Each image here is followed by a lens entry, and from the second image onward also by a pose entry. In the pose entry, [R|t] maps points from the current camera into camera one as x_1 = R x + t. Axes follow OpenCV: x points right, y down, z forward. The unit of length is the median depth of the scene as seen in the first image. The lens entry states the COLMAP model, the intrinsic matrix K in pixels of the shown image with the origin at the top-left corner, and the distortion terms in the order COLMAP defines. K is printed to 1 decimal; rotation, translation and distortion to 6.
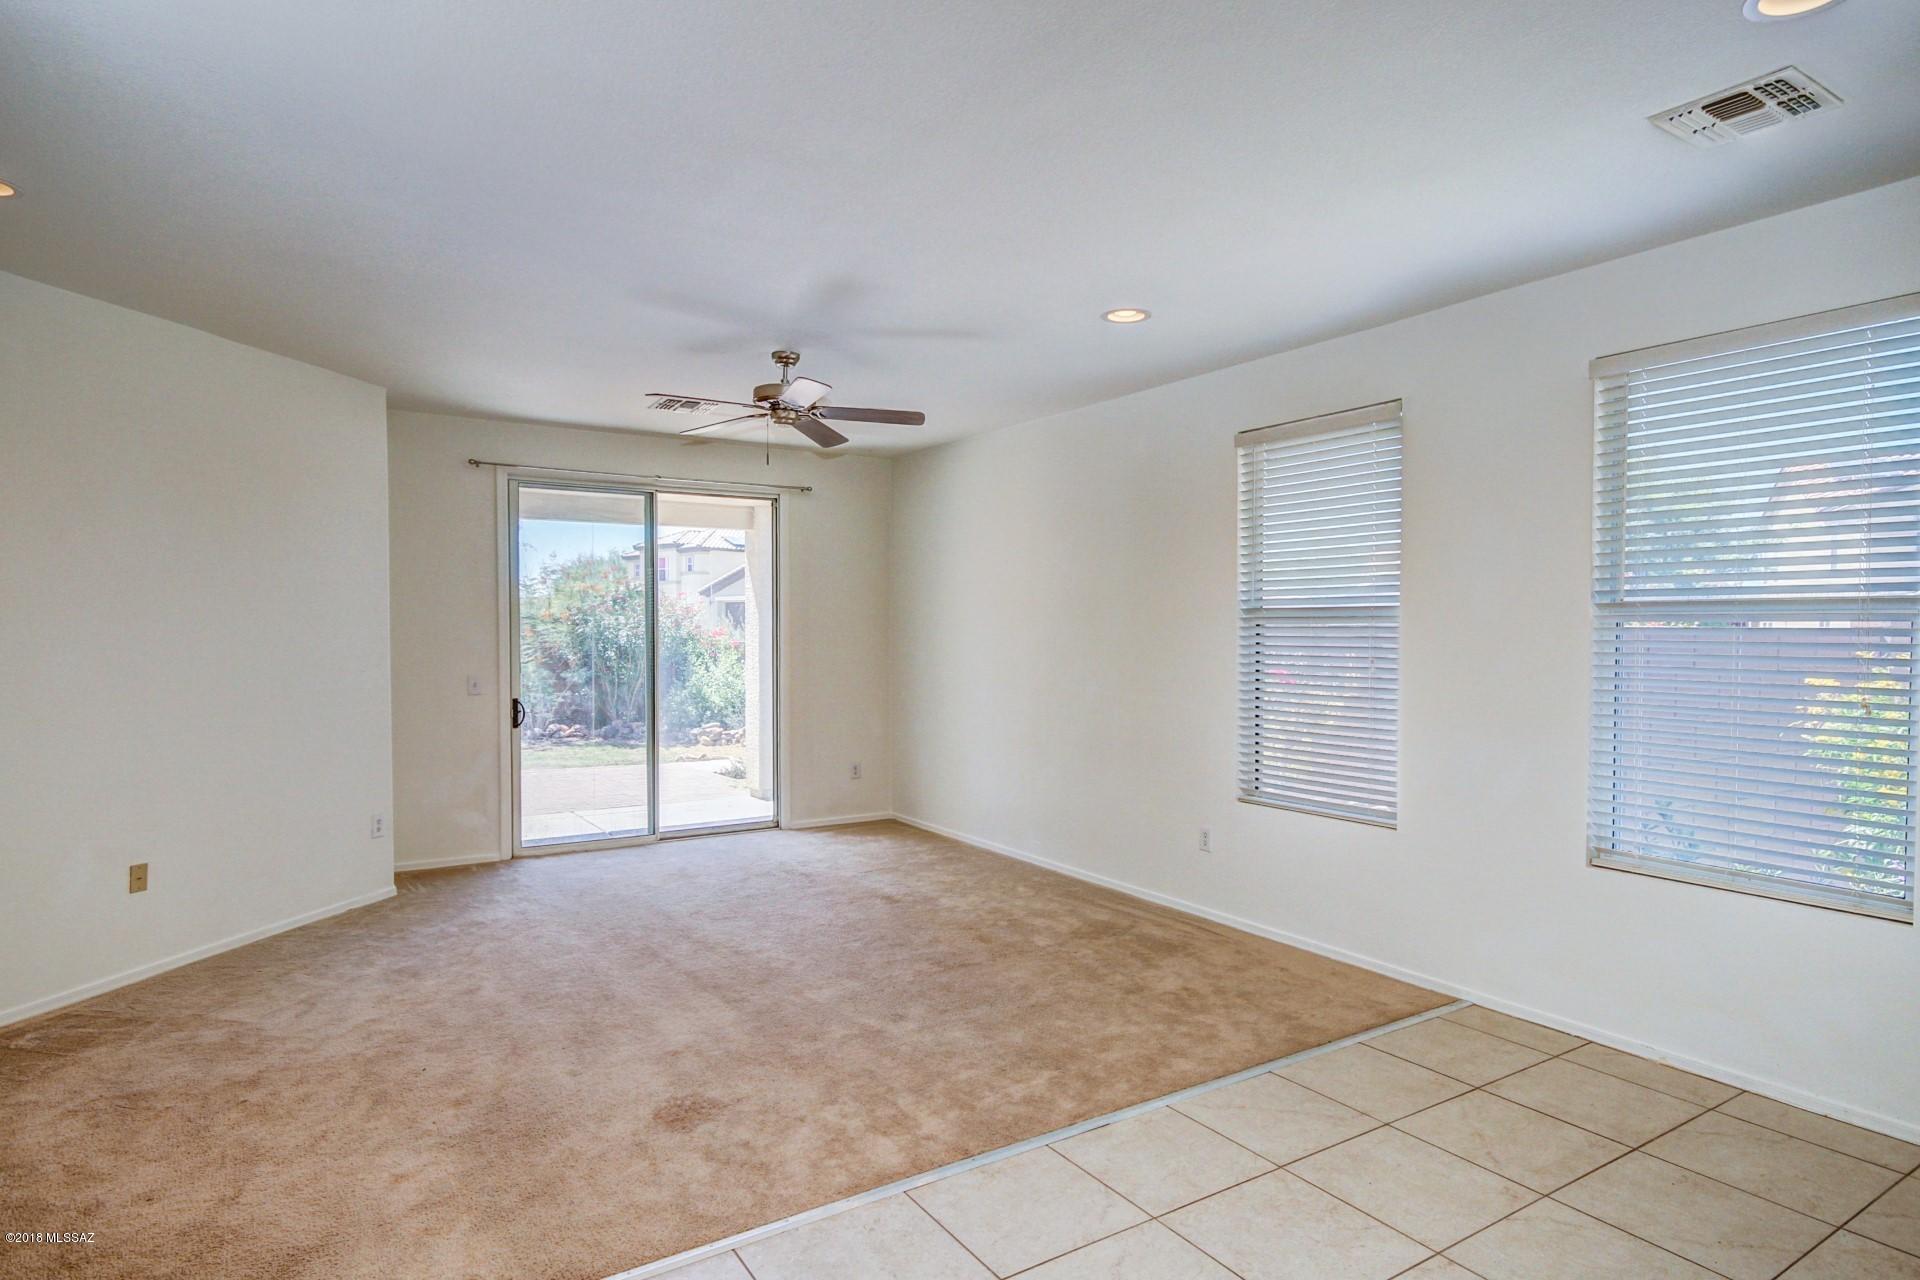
lens RADIAL K [[1046.4, 0, 956.1], [0, 1046.4, 640.2], [0, 0, 1]] dist [0.007369, 0.001162]
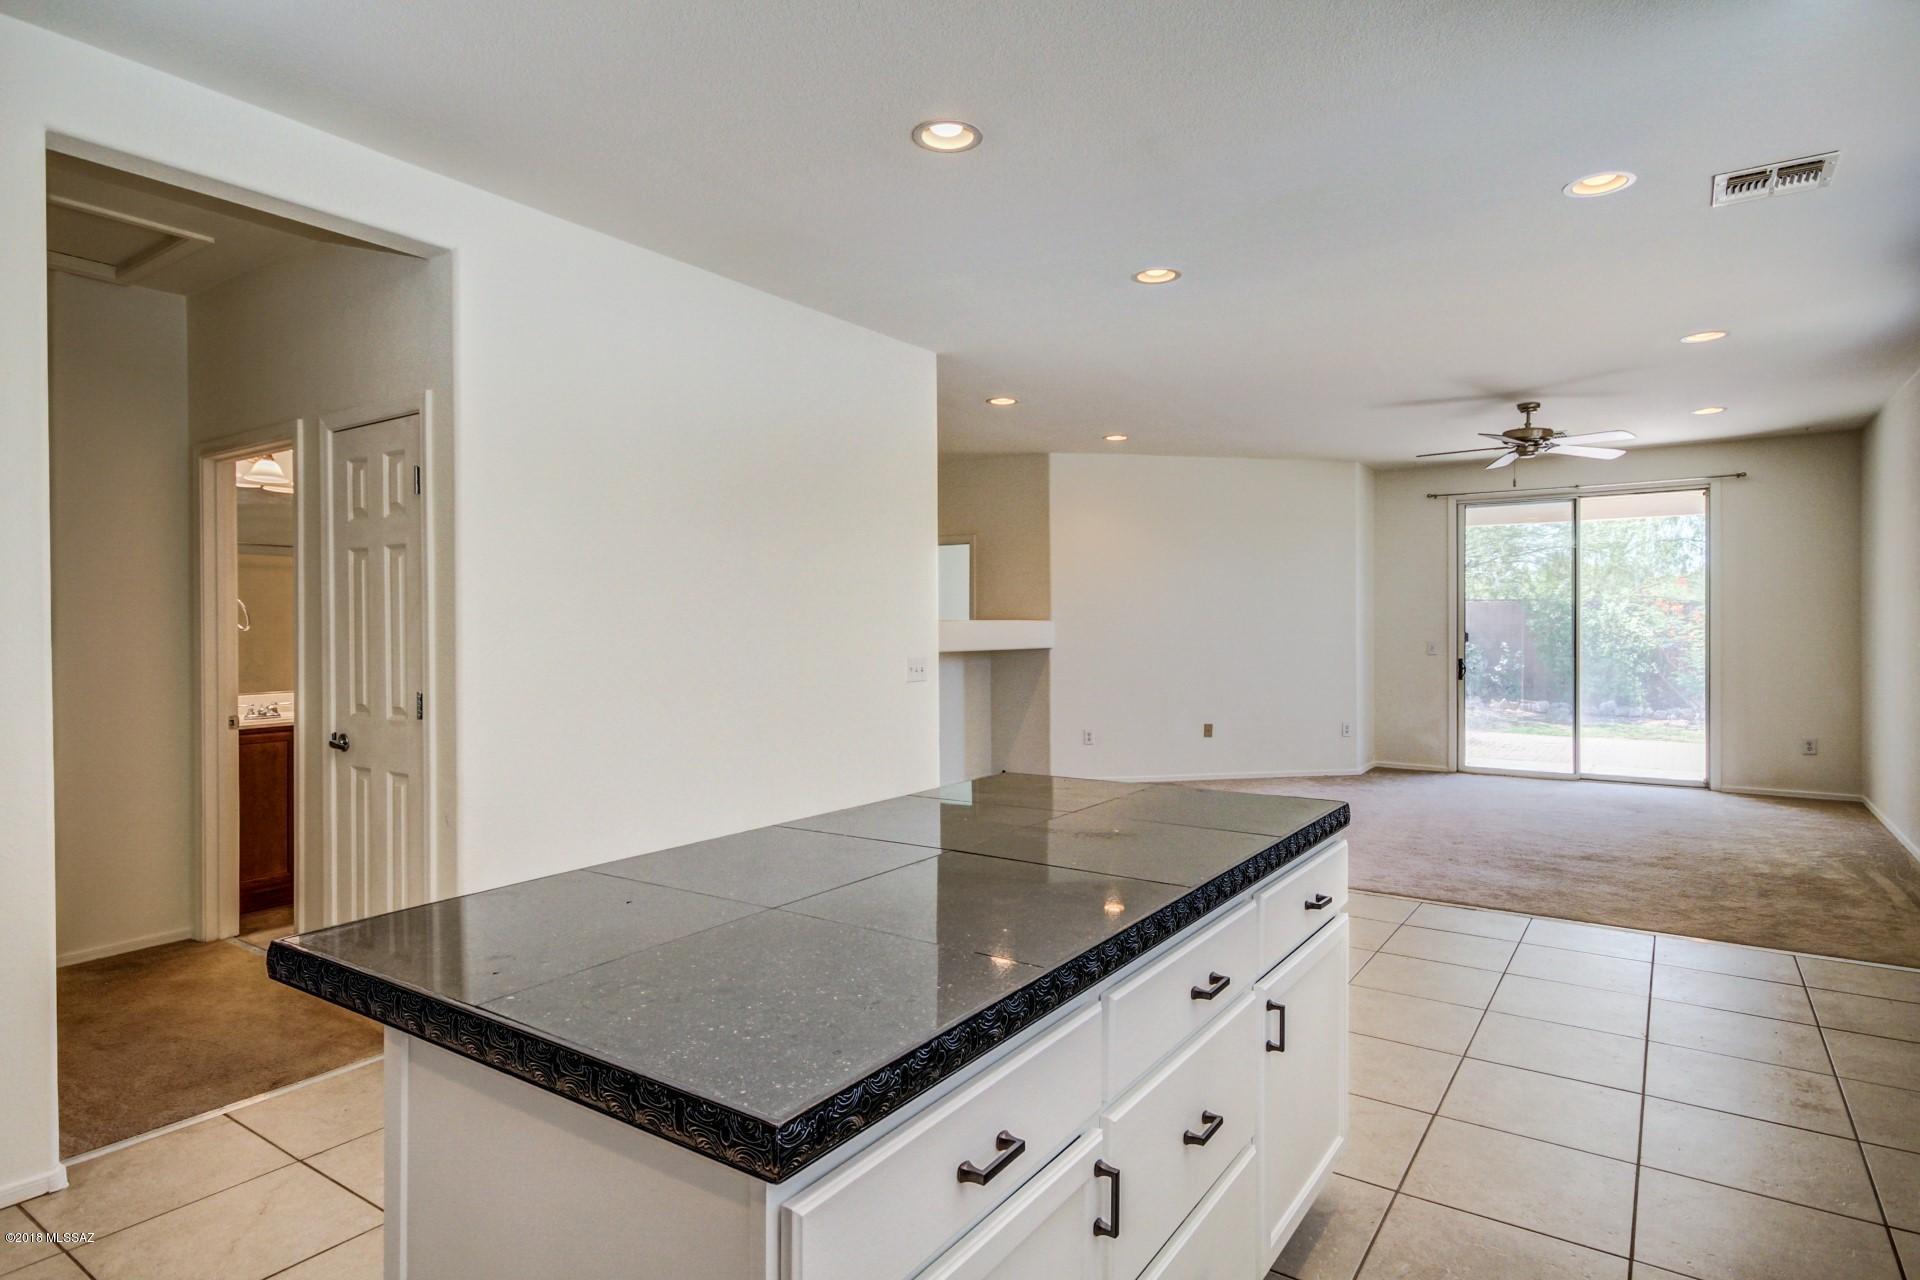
lens RADIAL K [[1046.4, 0, 961.4], [0, 1046.4, 636.0], [0, 0, 1]] dist [0.007369, 0.001162]
pose [[0.387241, 0.006746, -0.921954, 0.617381], [-0.005355, 0.999973, 0.005068, 0.020991], [0.921963, 0.002975, 0.387267, -0.164161]]
